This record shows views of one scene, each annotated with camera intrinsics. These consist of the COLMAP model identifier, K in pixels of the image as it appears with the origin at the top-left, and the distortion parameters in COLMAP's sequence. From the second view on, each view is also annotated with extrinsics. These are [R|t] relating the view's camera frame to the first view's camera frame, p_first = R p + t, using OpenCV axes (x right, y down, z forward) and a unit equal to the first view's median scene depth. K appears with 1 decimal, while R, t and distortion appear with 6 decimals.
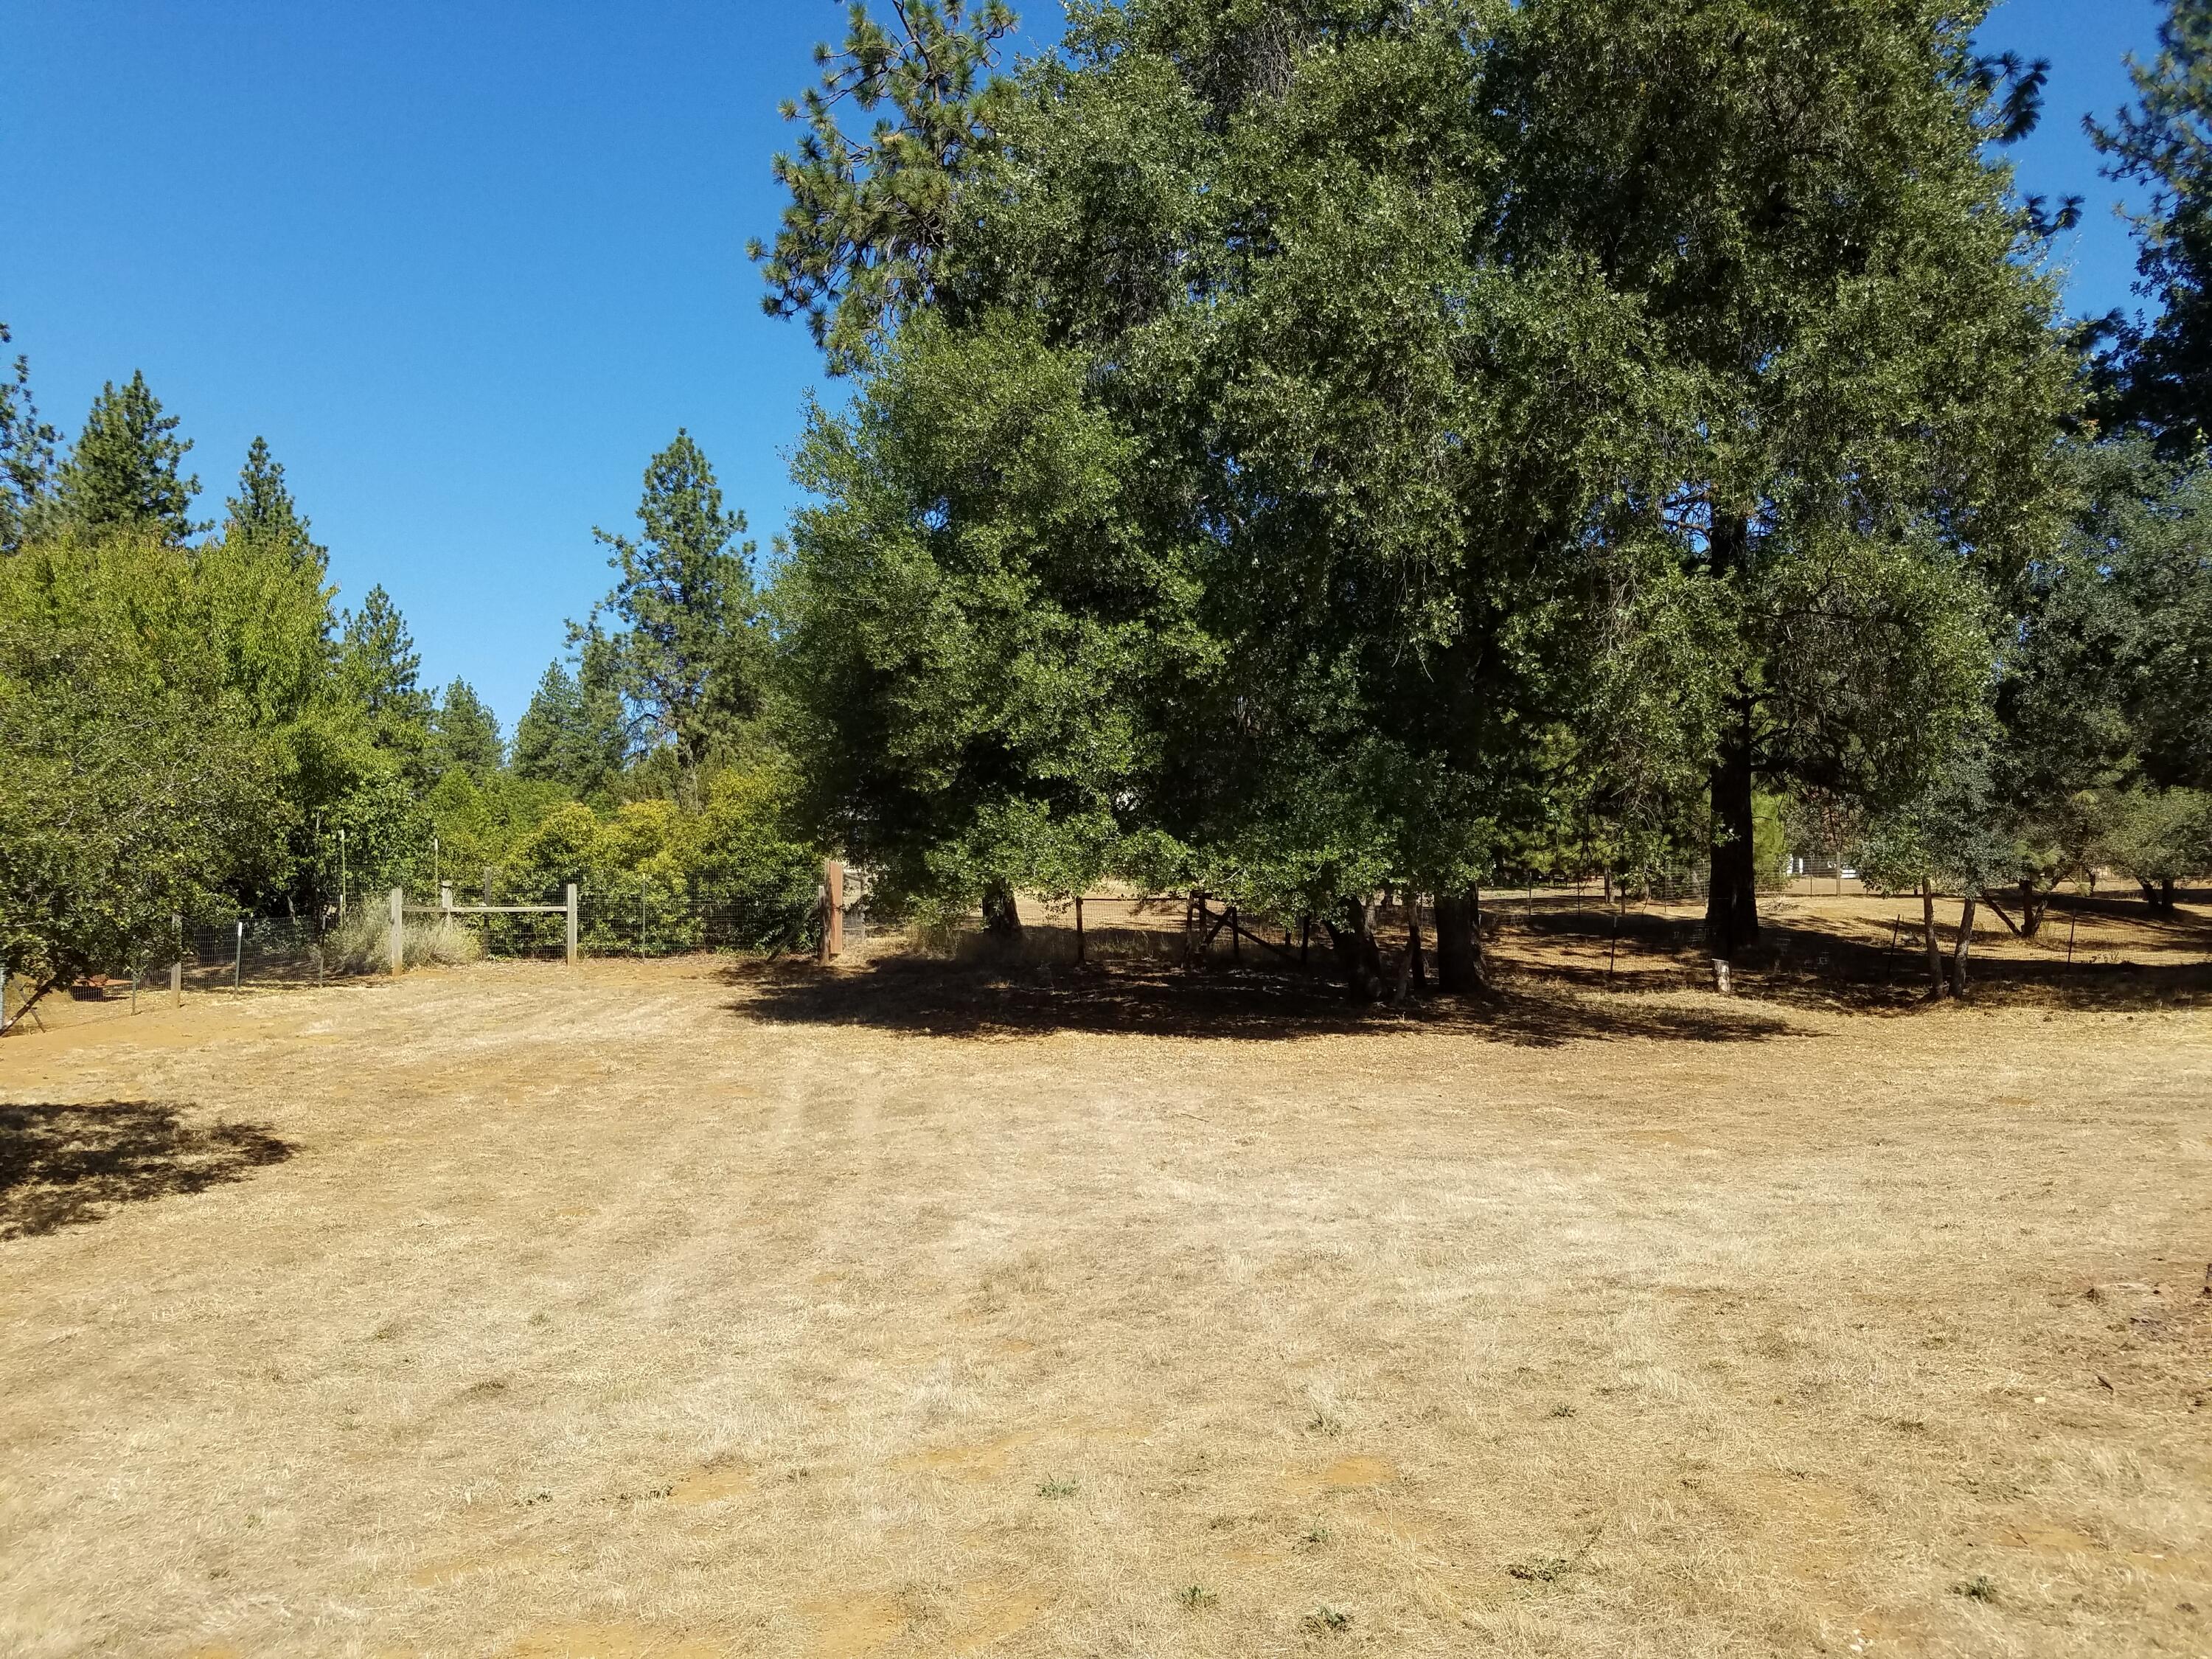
lens RADIAL K [[1699.4, 0, 1106.5], [0, 1699.4, 828.7], [0, 0, 1]] dist [0.042010, -0.046907]
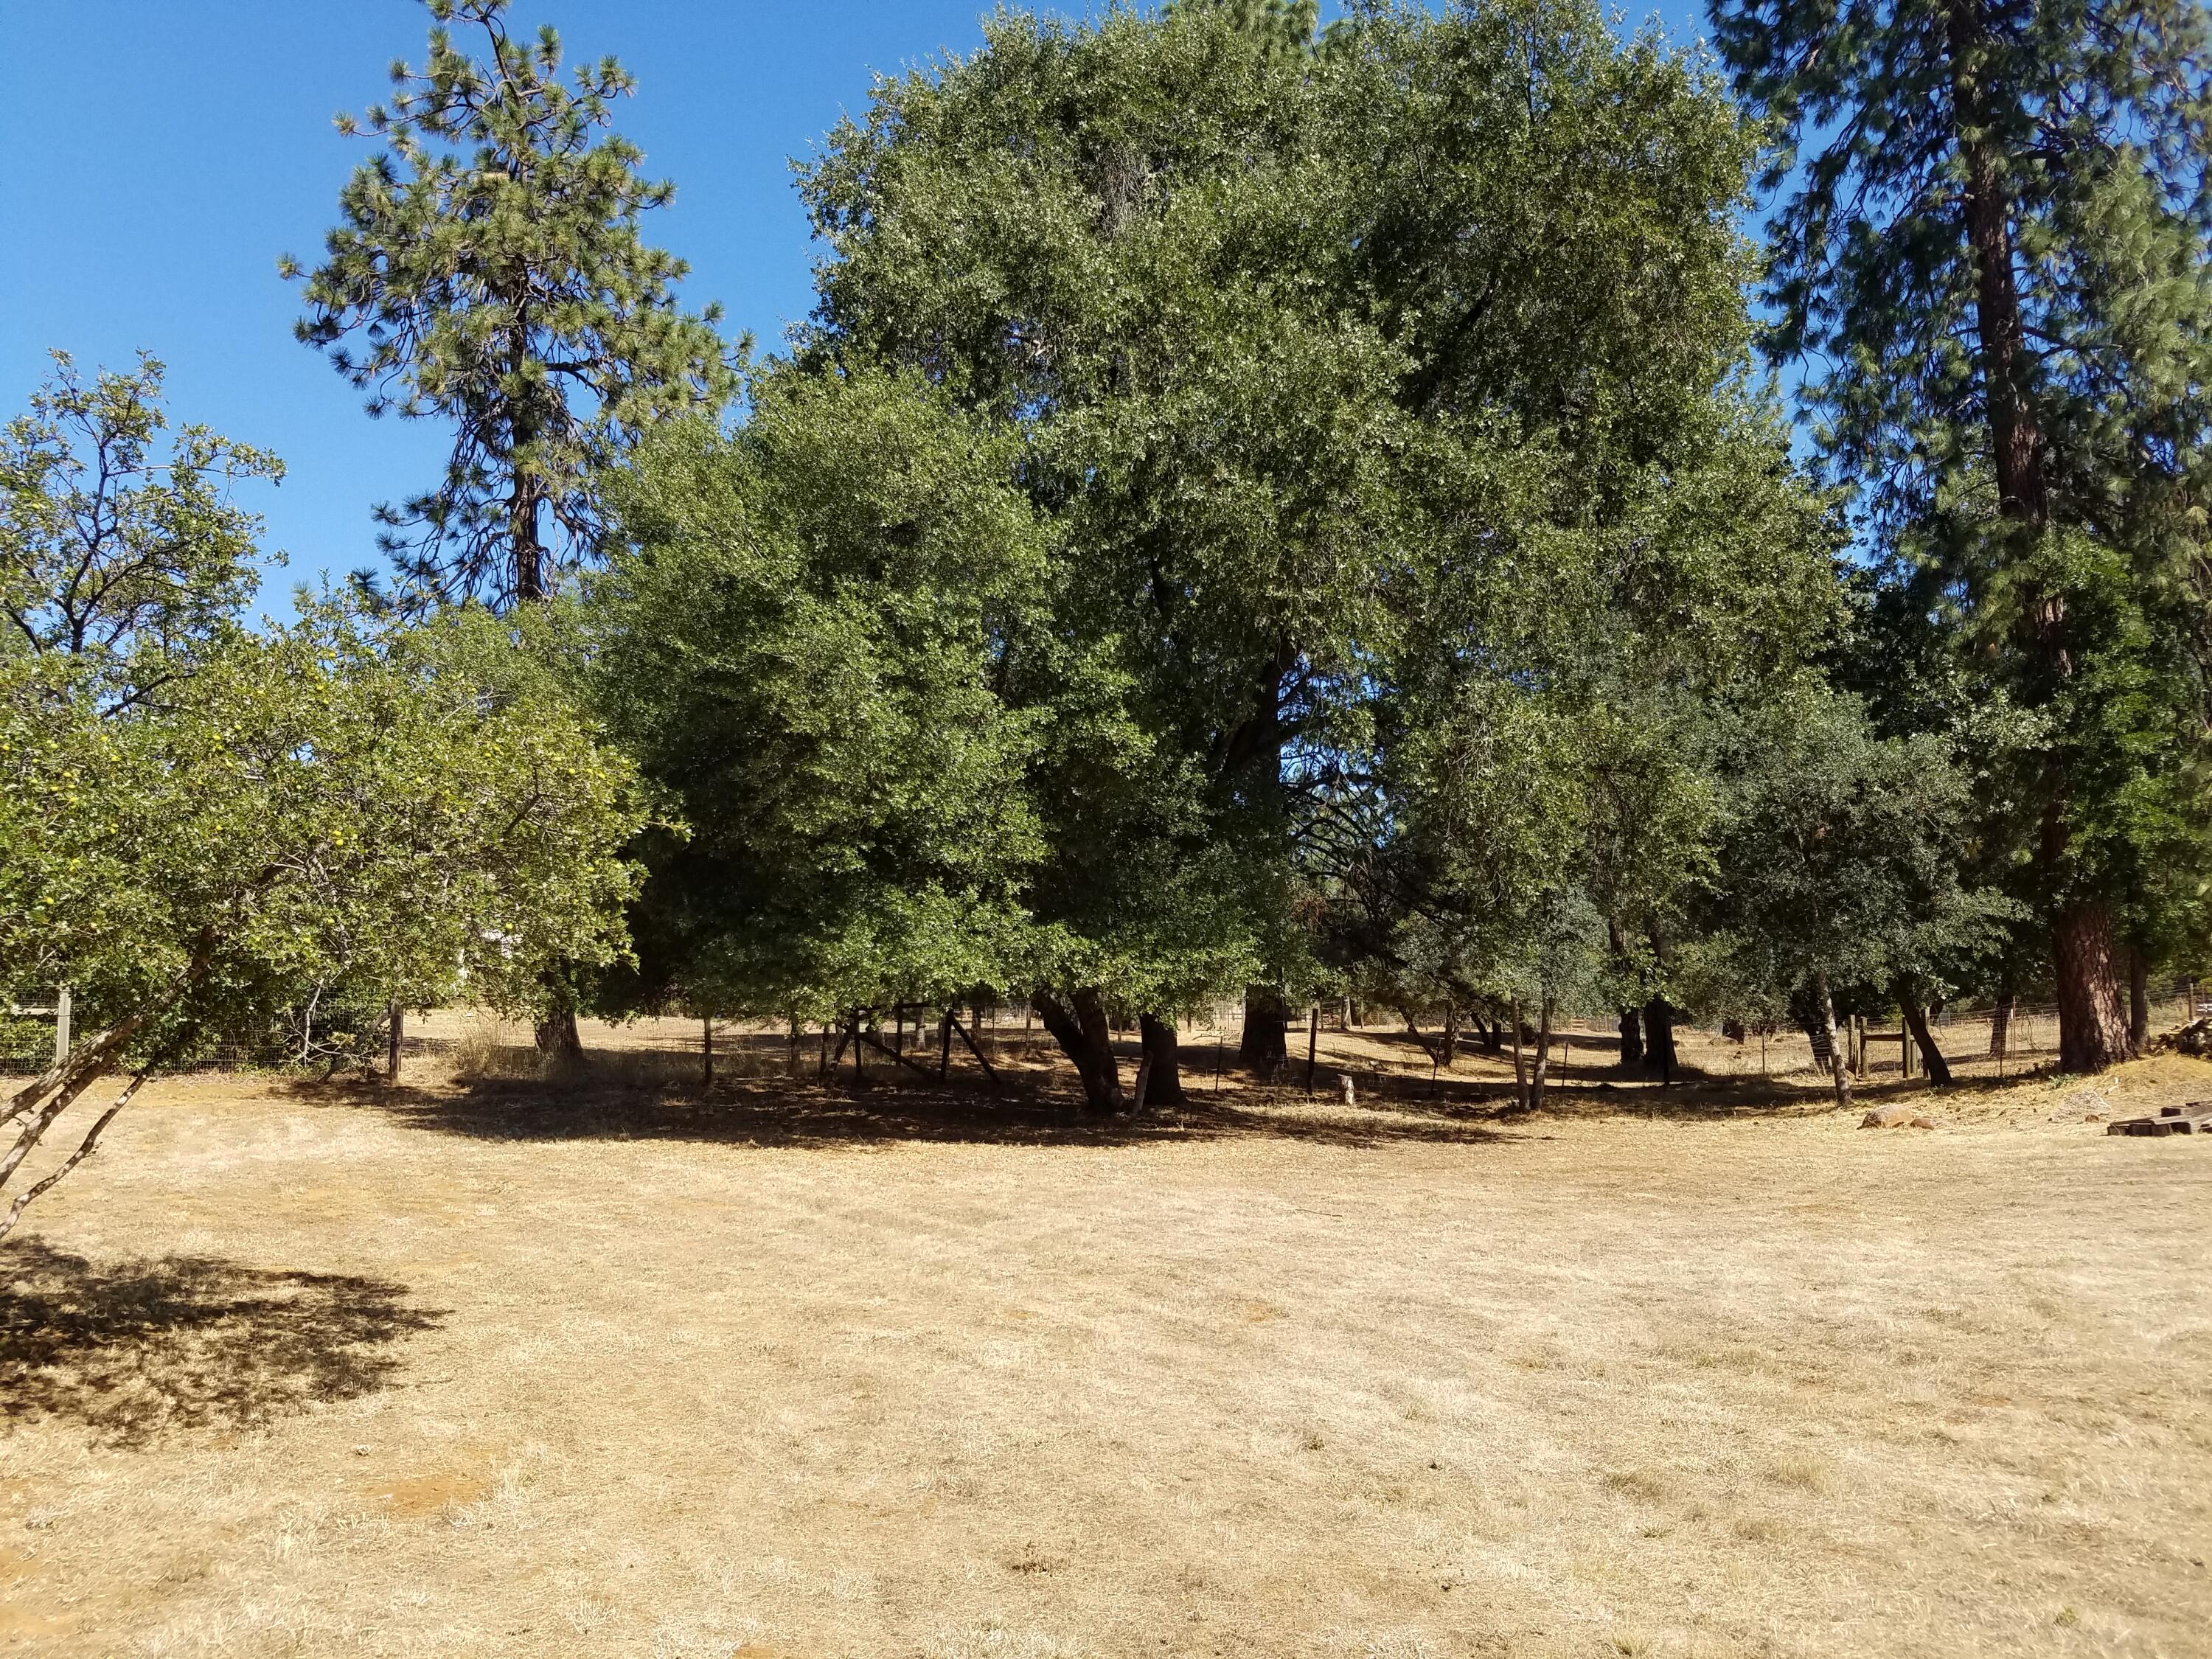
lens RADIAL K [[1699.4, 0, 1110.4], [0, 1699.4, 833.6], [0, 0, 1]] dist [0.042010, -0.046907]
pose [[0.919118, 0.058405, 0.389629, -0.320147], [-0.028057, 0.996143, -0.083137, 0.029411], [-0.392982, 0.065481, 0.917212, 0.098145]]
